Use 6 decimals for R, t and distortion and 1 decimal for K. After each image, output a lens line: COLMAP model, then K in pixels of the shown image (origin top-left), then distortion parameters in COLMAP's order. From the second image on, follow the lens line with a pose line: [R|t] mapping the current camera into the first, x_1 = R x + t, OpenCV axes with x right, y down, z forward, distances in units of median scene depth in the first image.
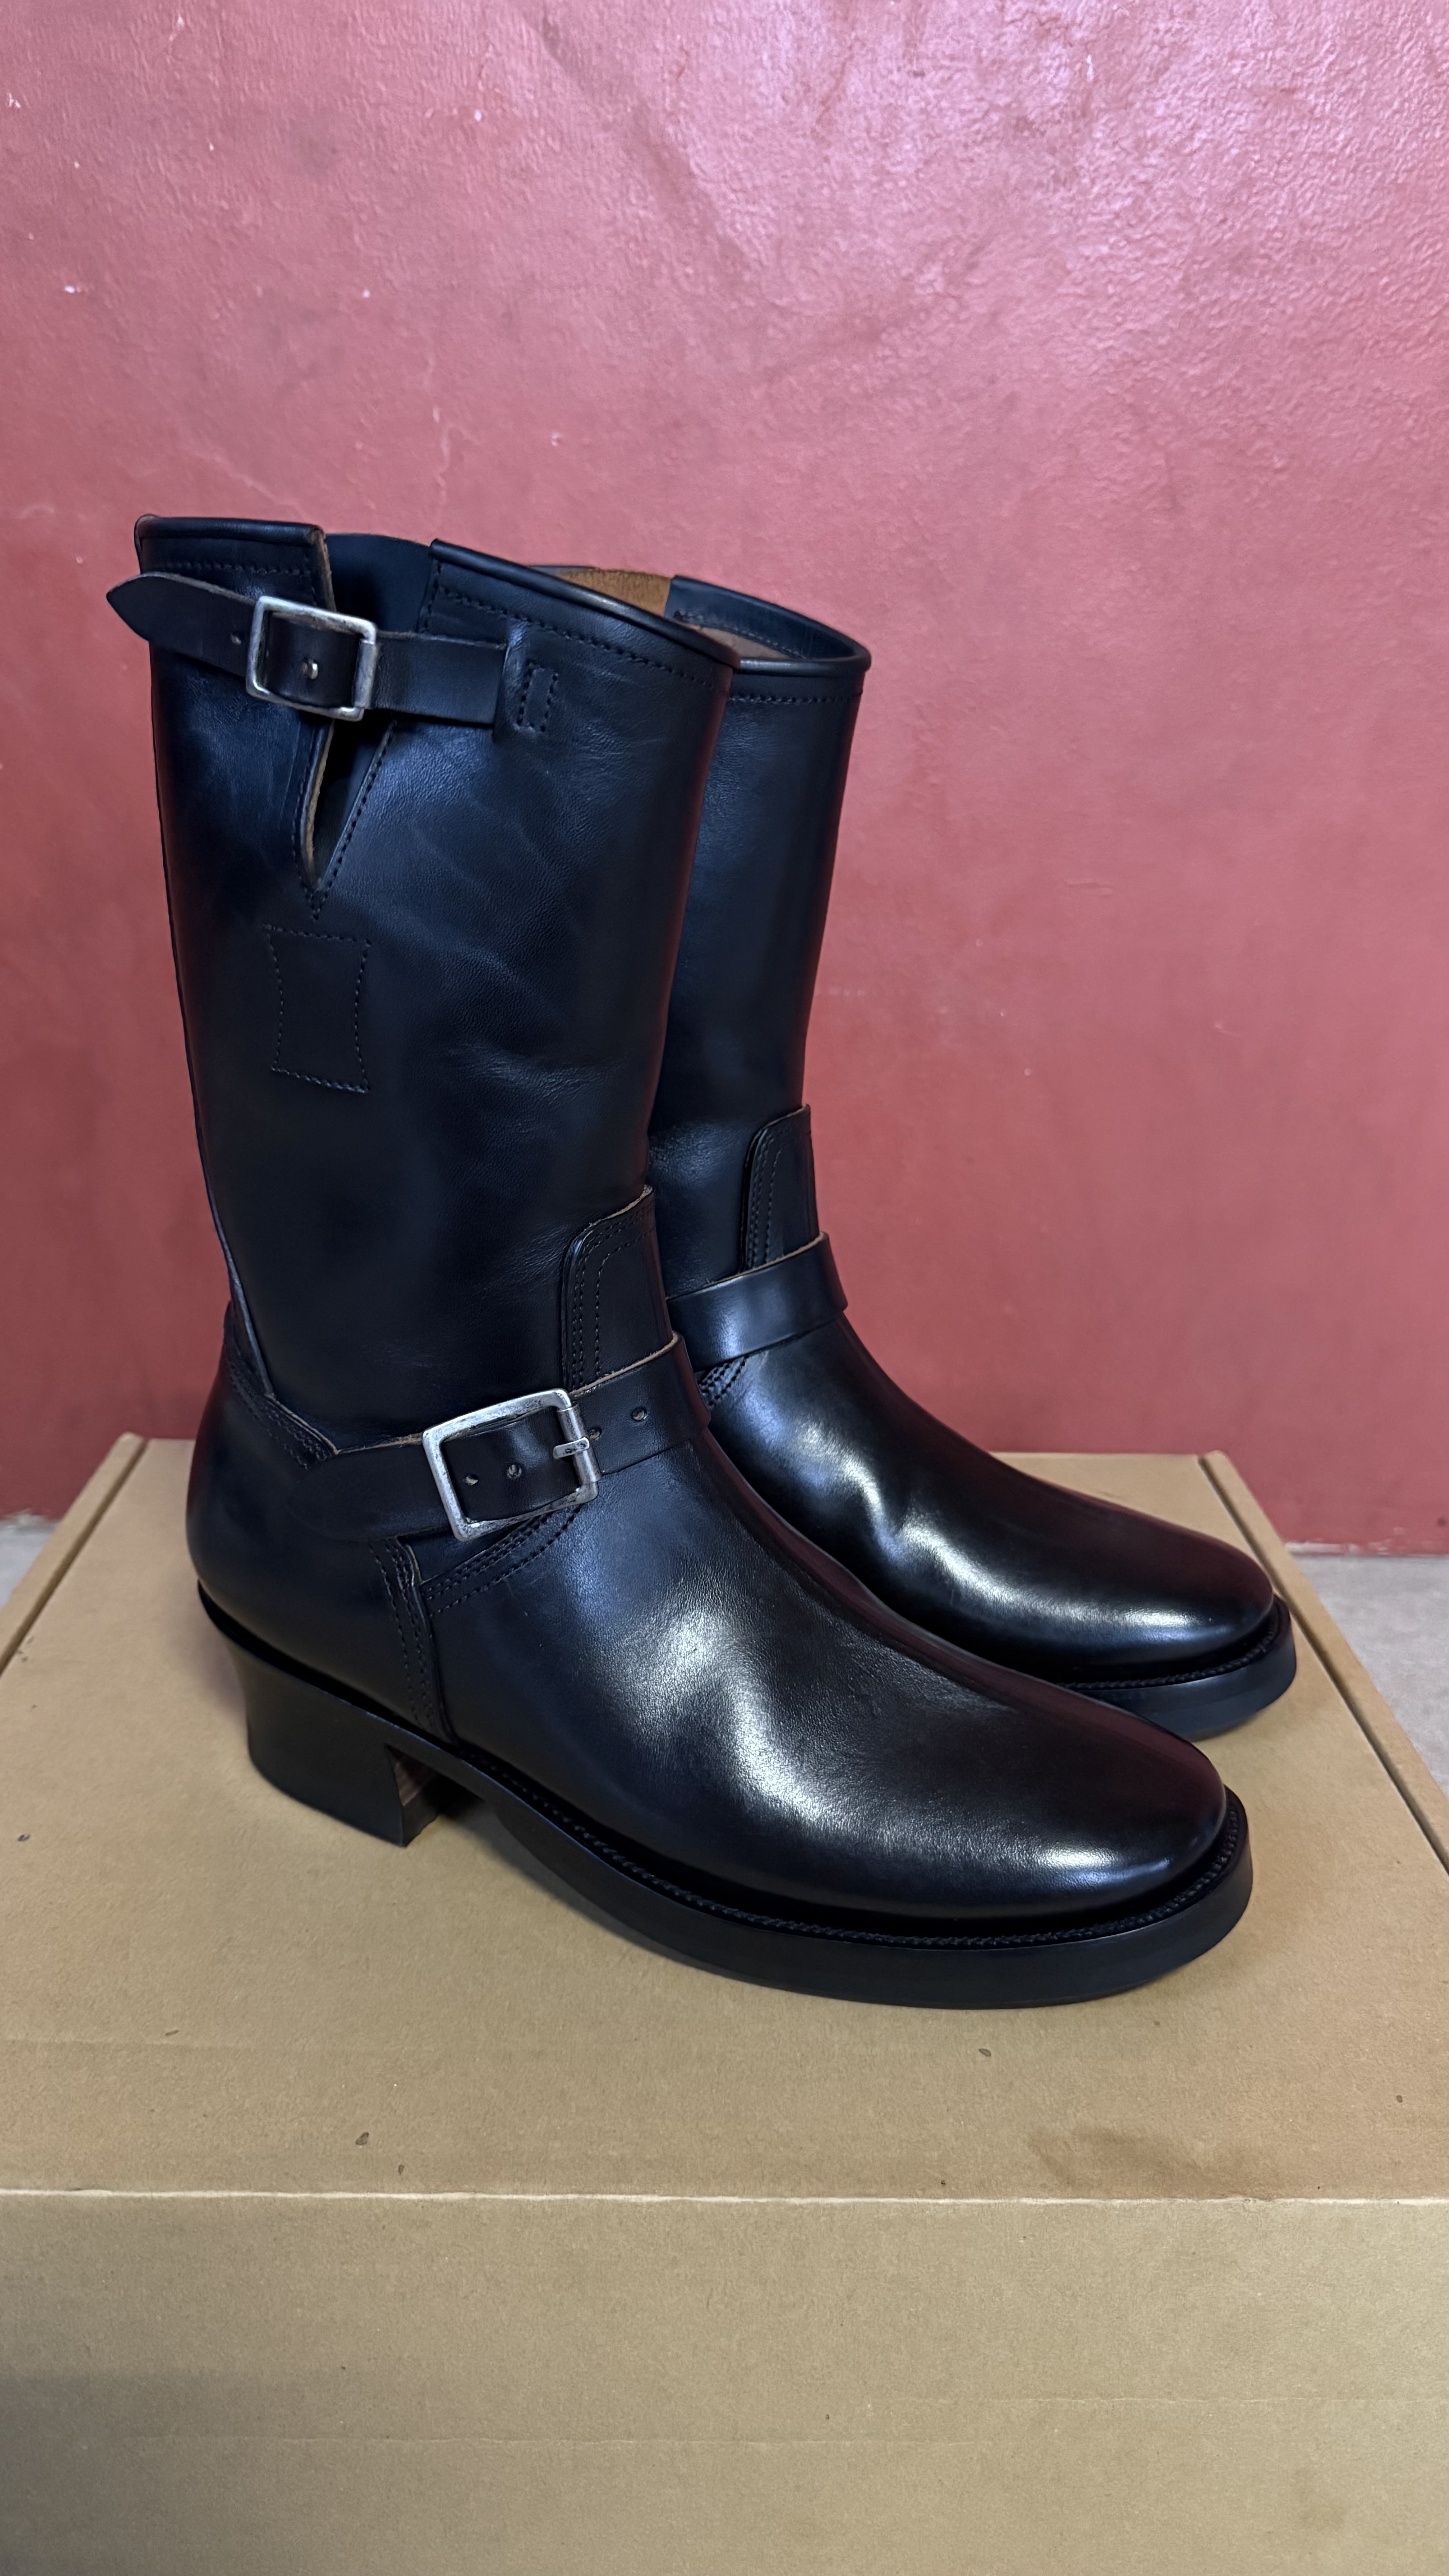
lens RADIAL K [[1896.0, 0, 713.0], [0, 1896.0, 1280.3], [0, 0, 1]] dist [0.010667, -0.030464]
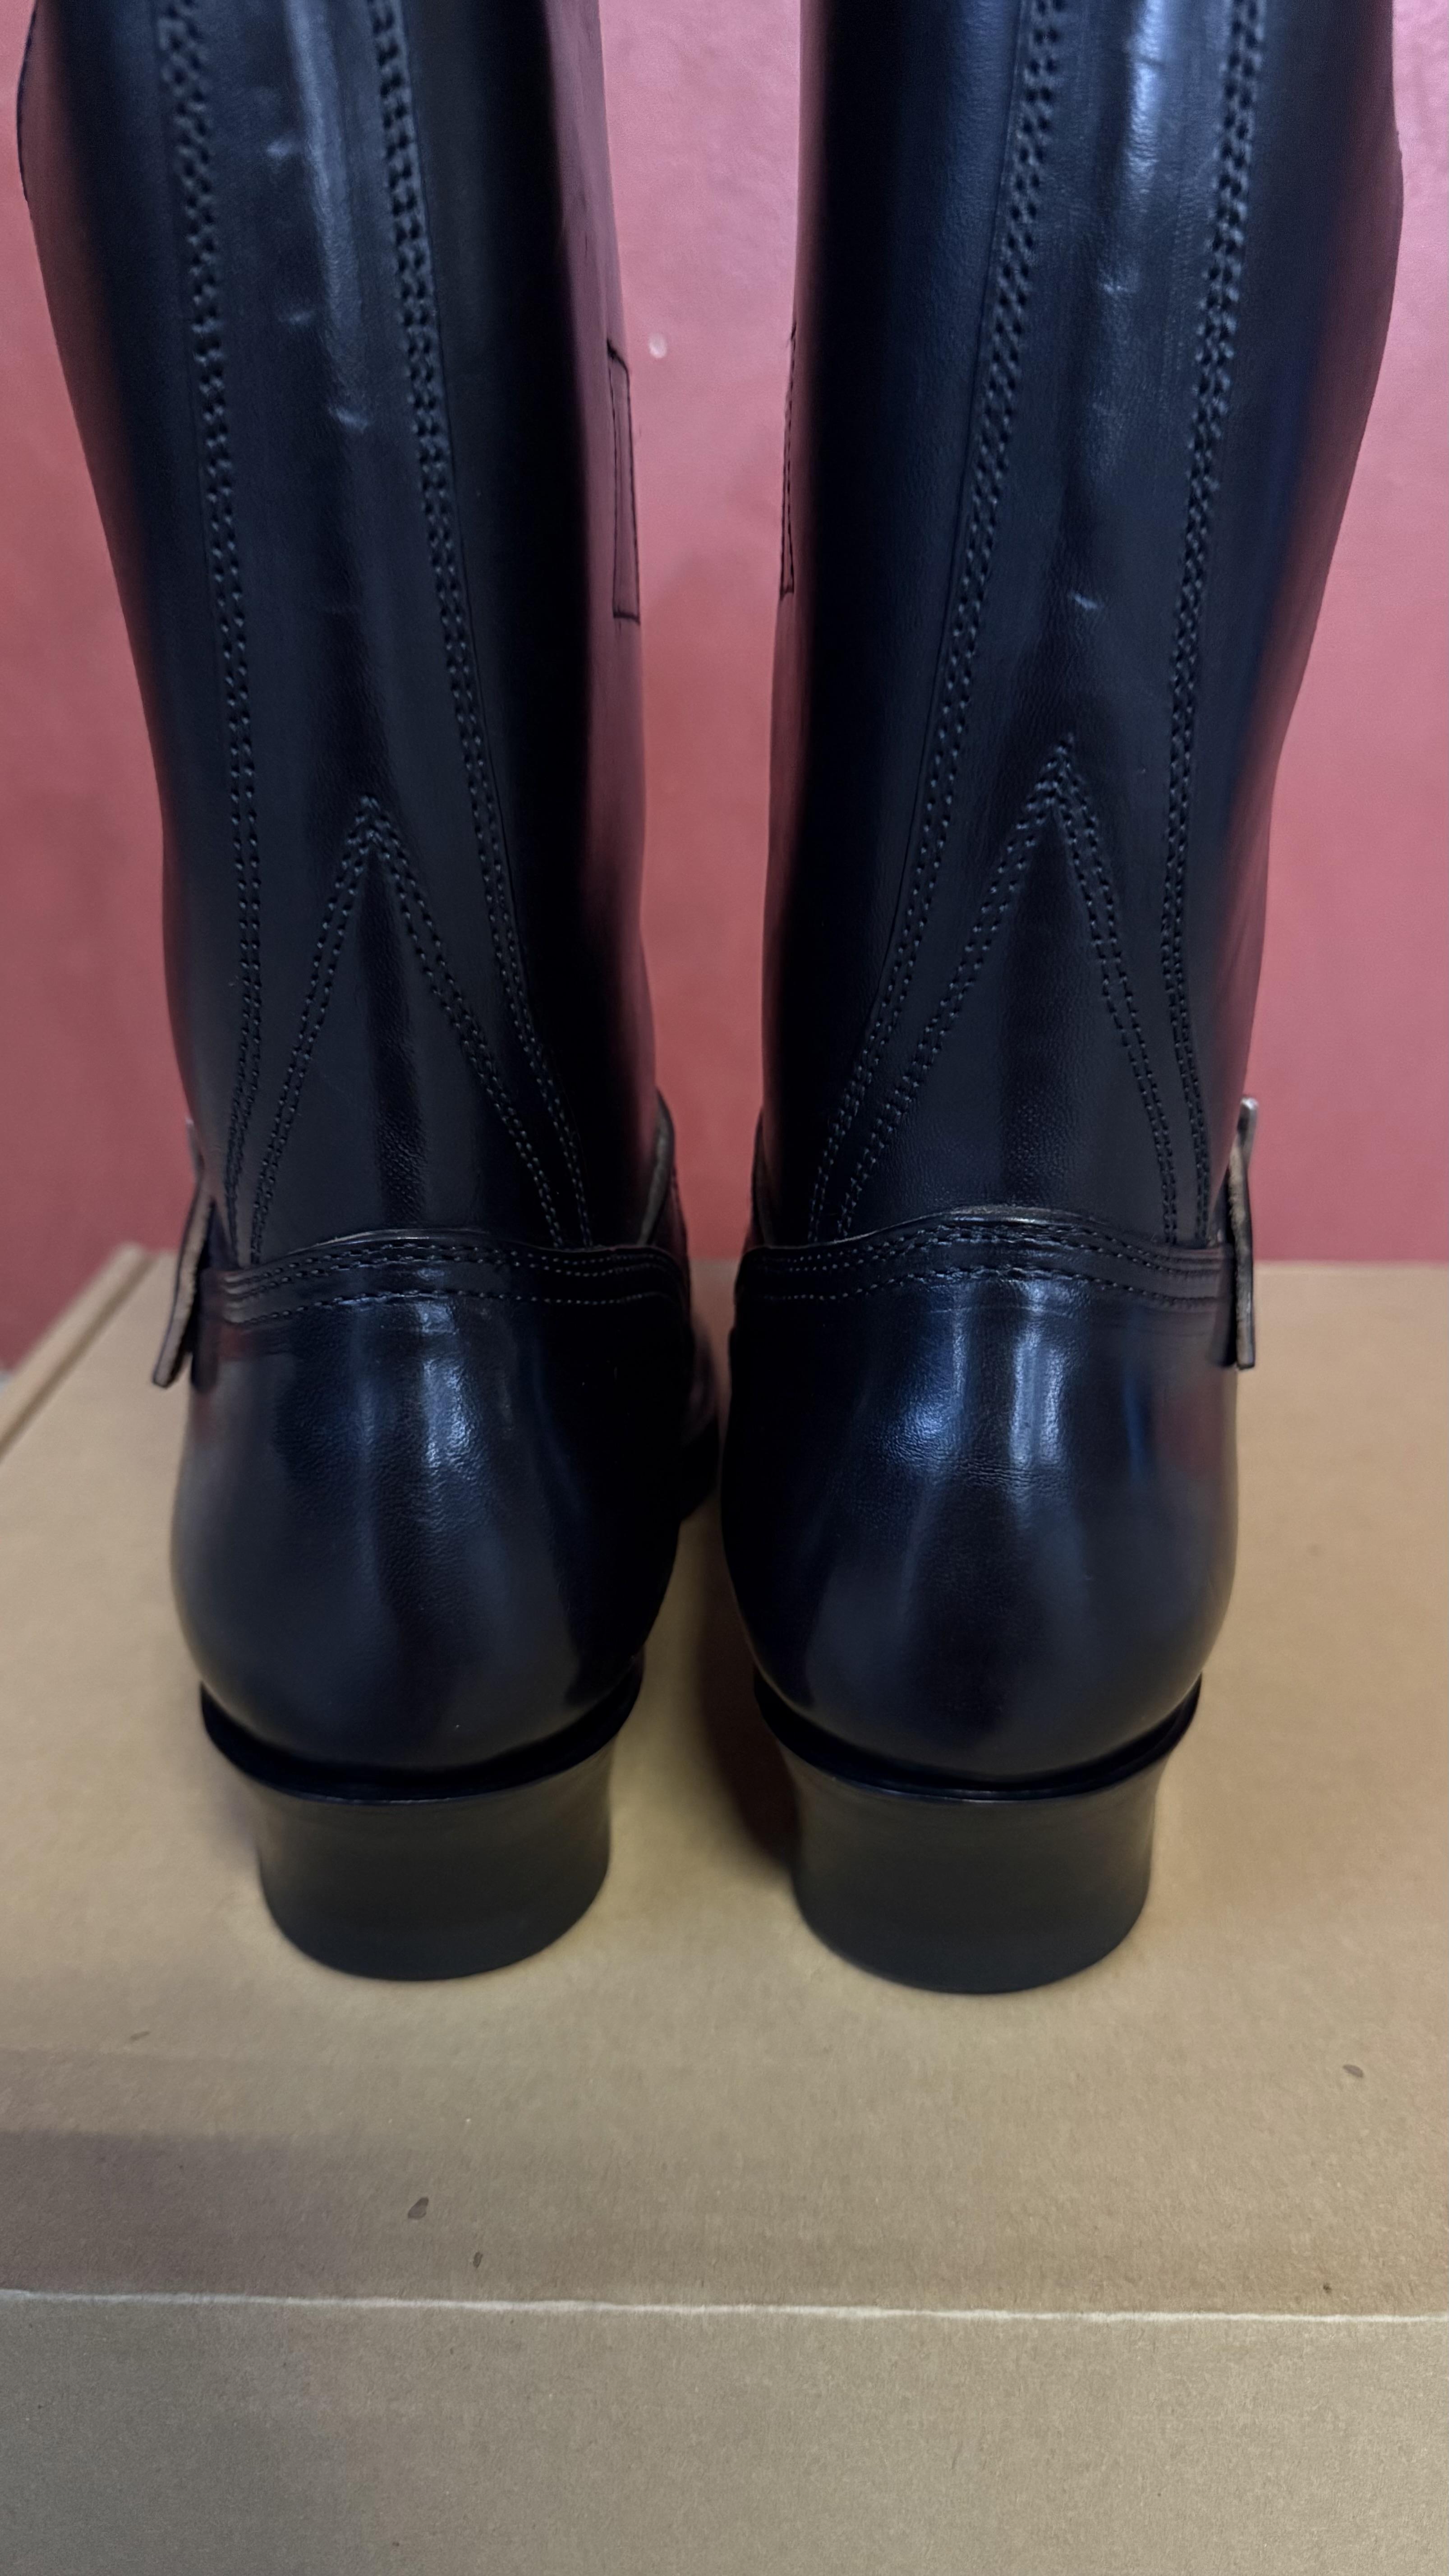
lens RADIAL K [[1977.6, 0, 734.9], [0, 1977.6, 1277.9], [0, 0, 1]] dist [-0.027117, 0.008256]
pose [[0.999473, -0.004782, -0.032122, -0.029427], [0.006515, 0.998516, 0.054076, 0.054646], [0.031815, -0.054257, 0.998020, 0.193205]]
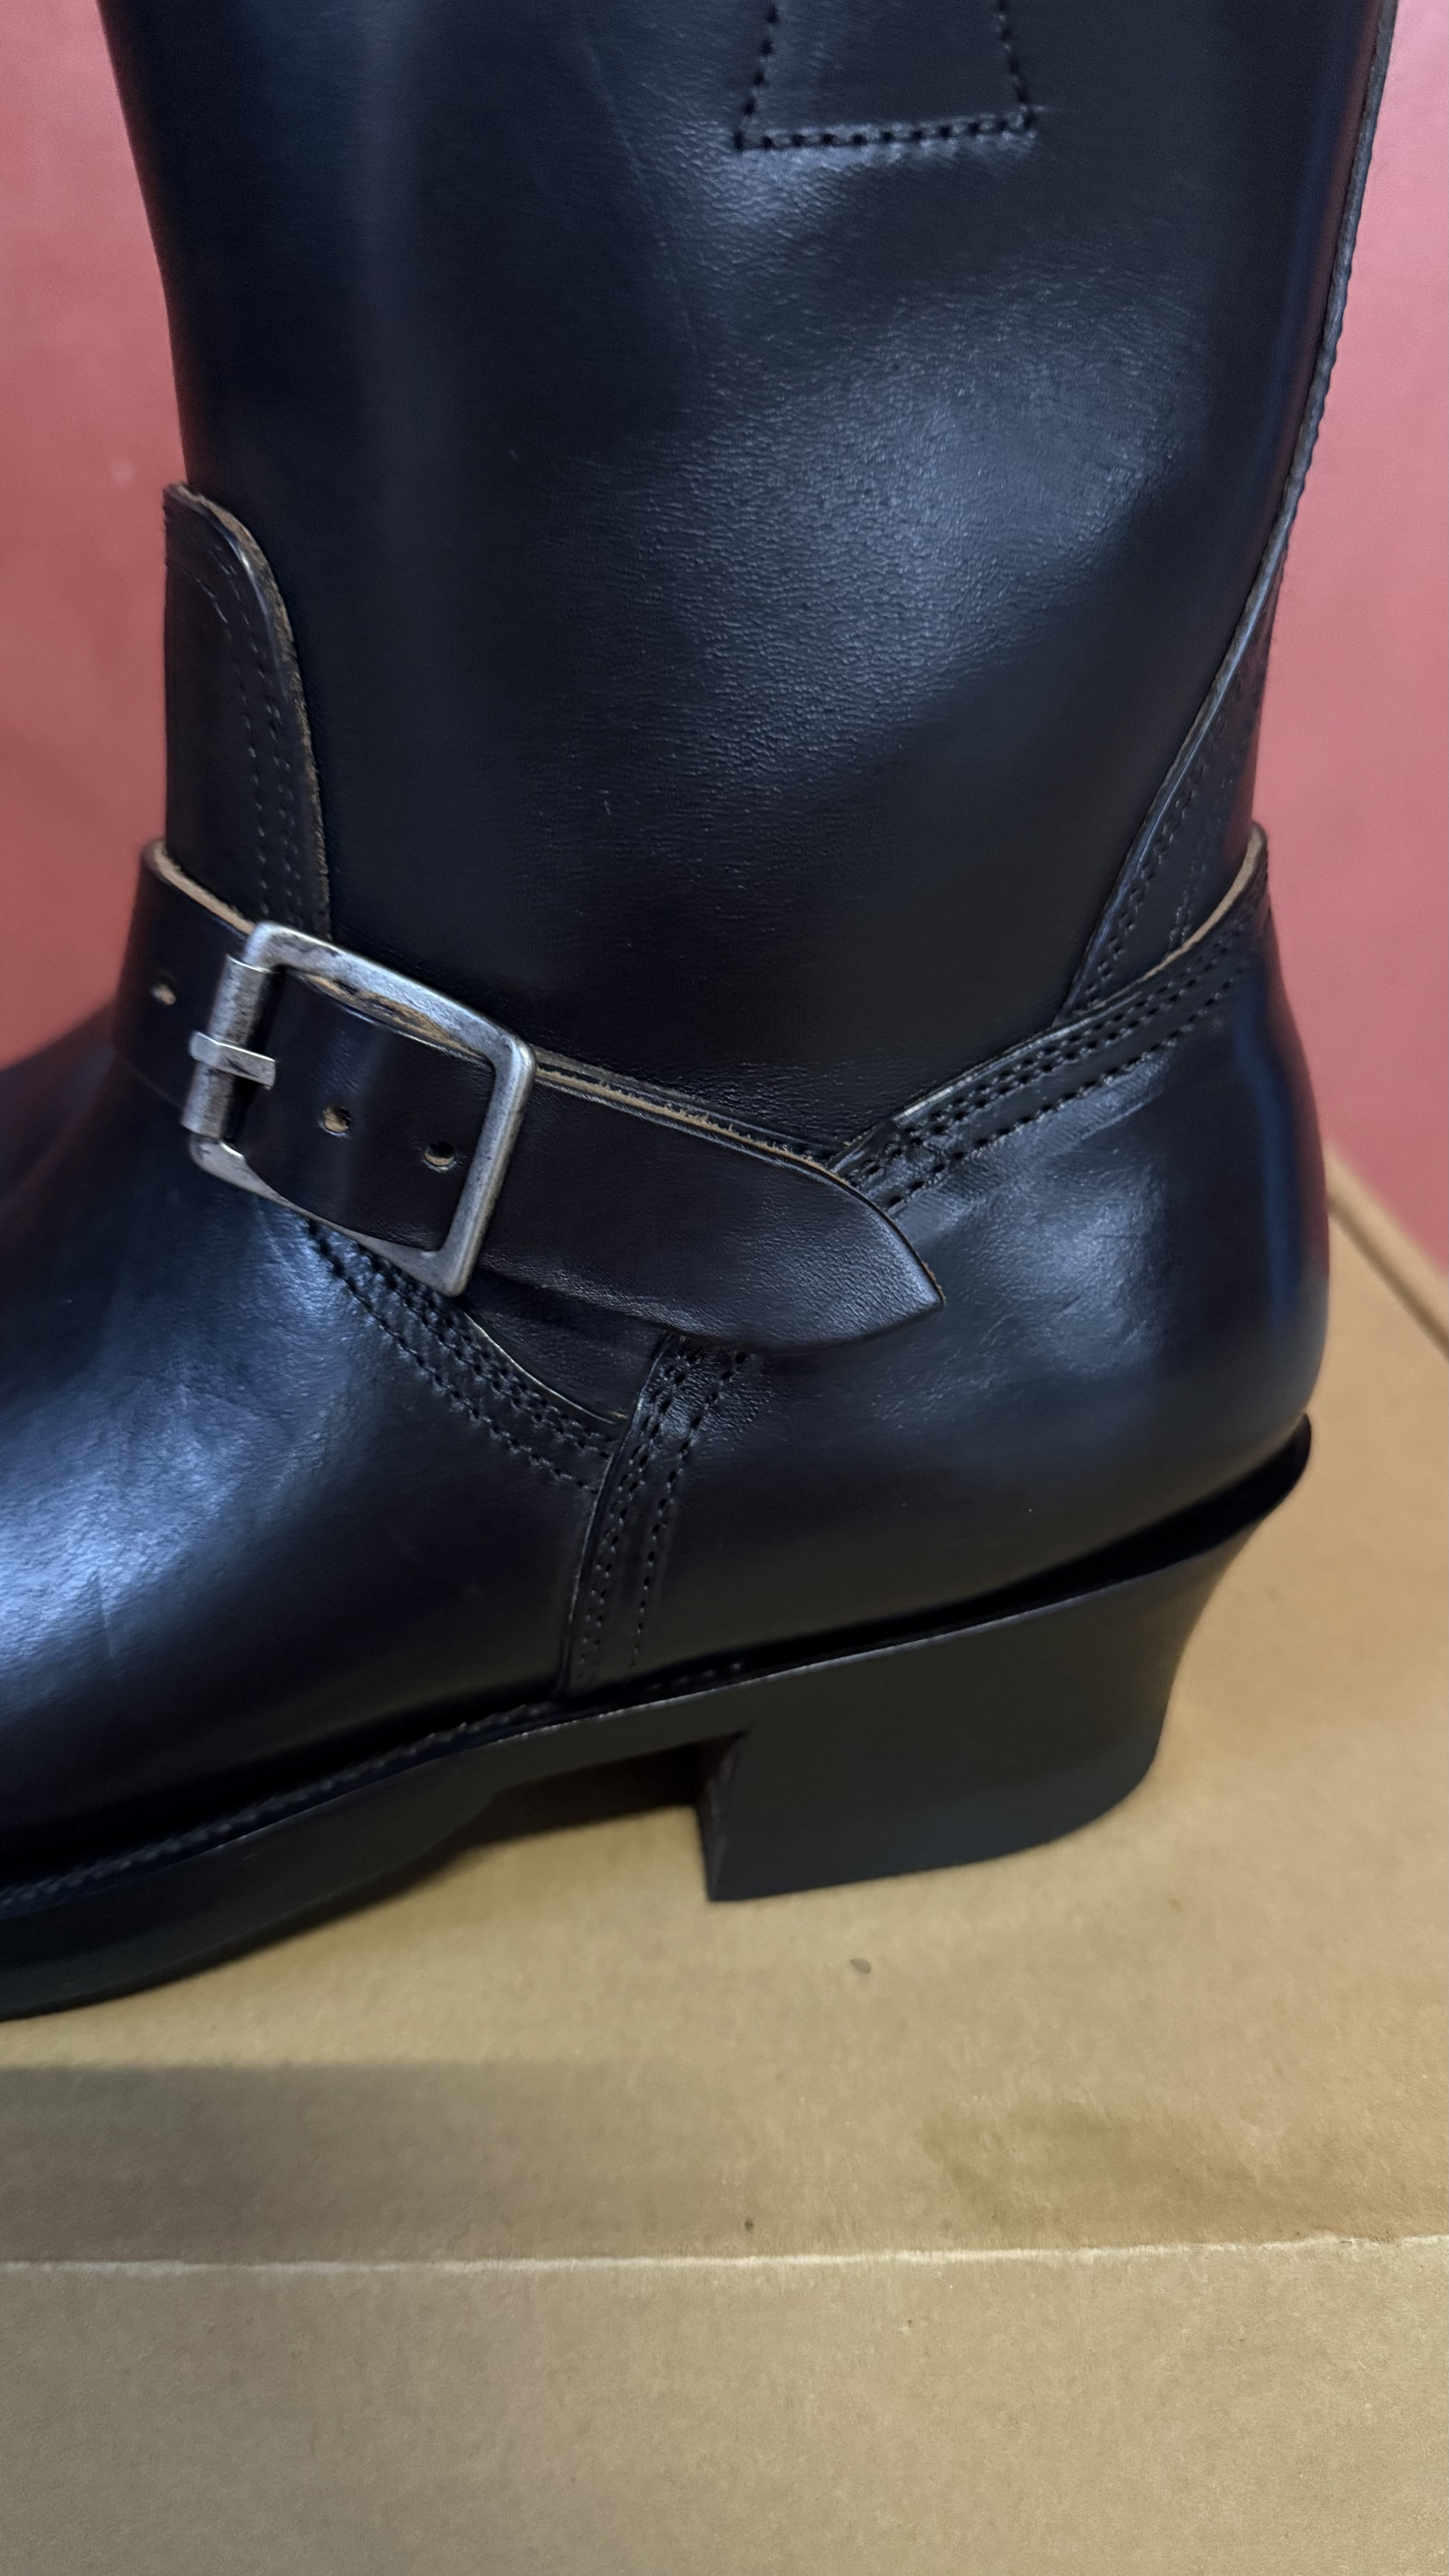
lens RADIAL K [[1977.6, 0, 718.4], [0, 1977.6, 1305.7], [0, 0, 1]] dist [-0.027117, 0.008256]
pose [[0.999177, -0.033295, -0.023183, 0.072432], [0.035119, 0.995906, 0.083293, 0.099842], [0.020315, -0.084039, 0.996255, 0.266489]]
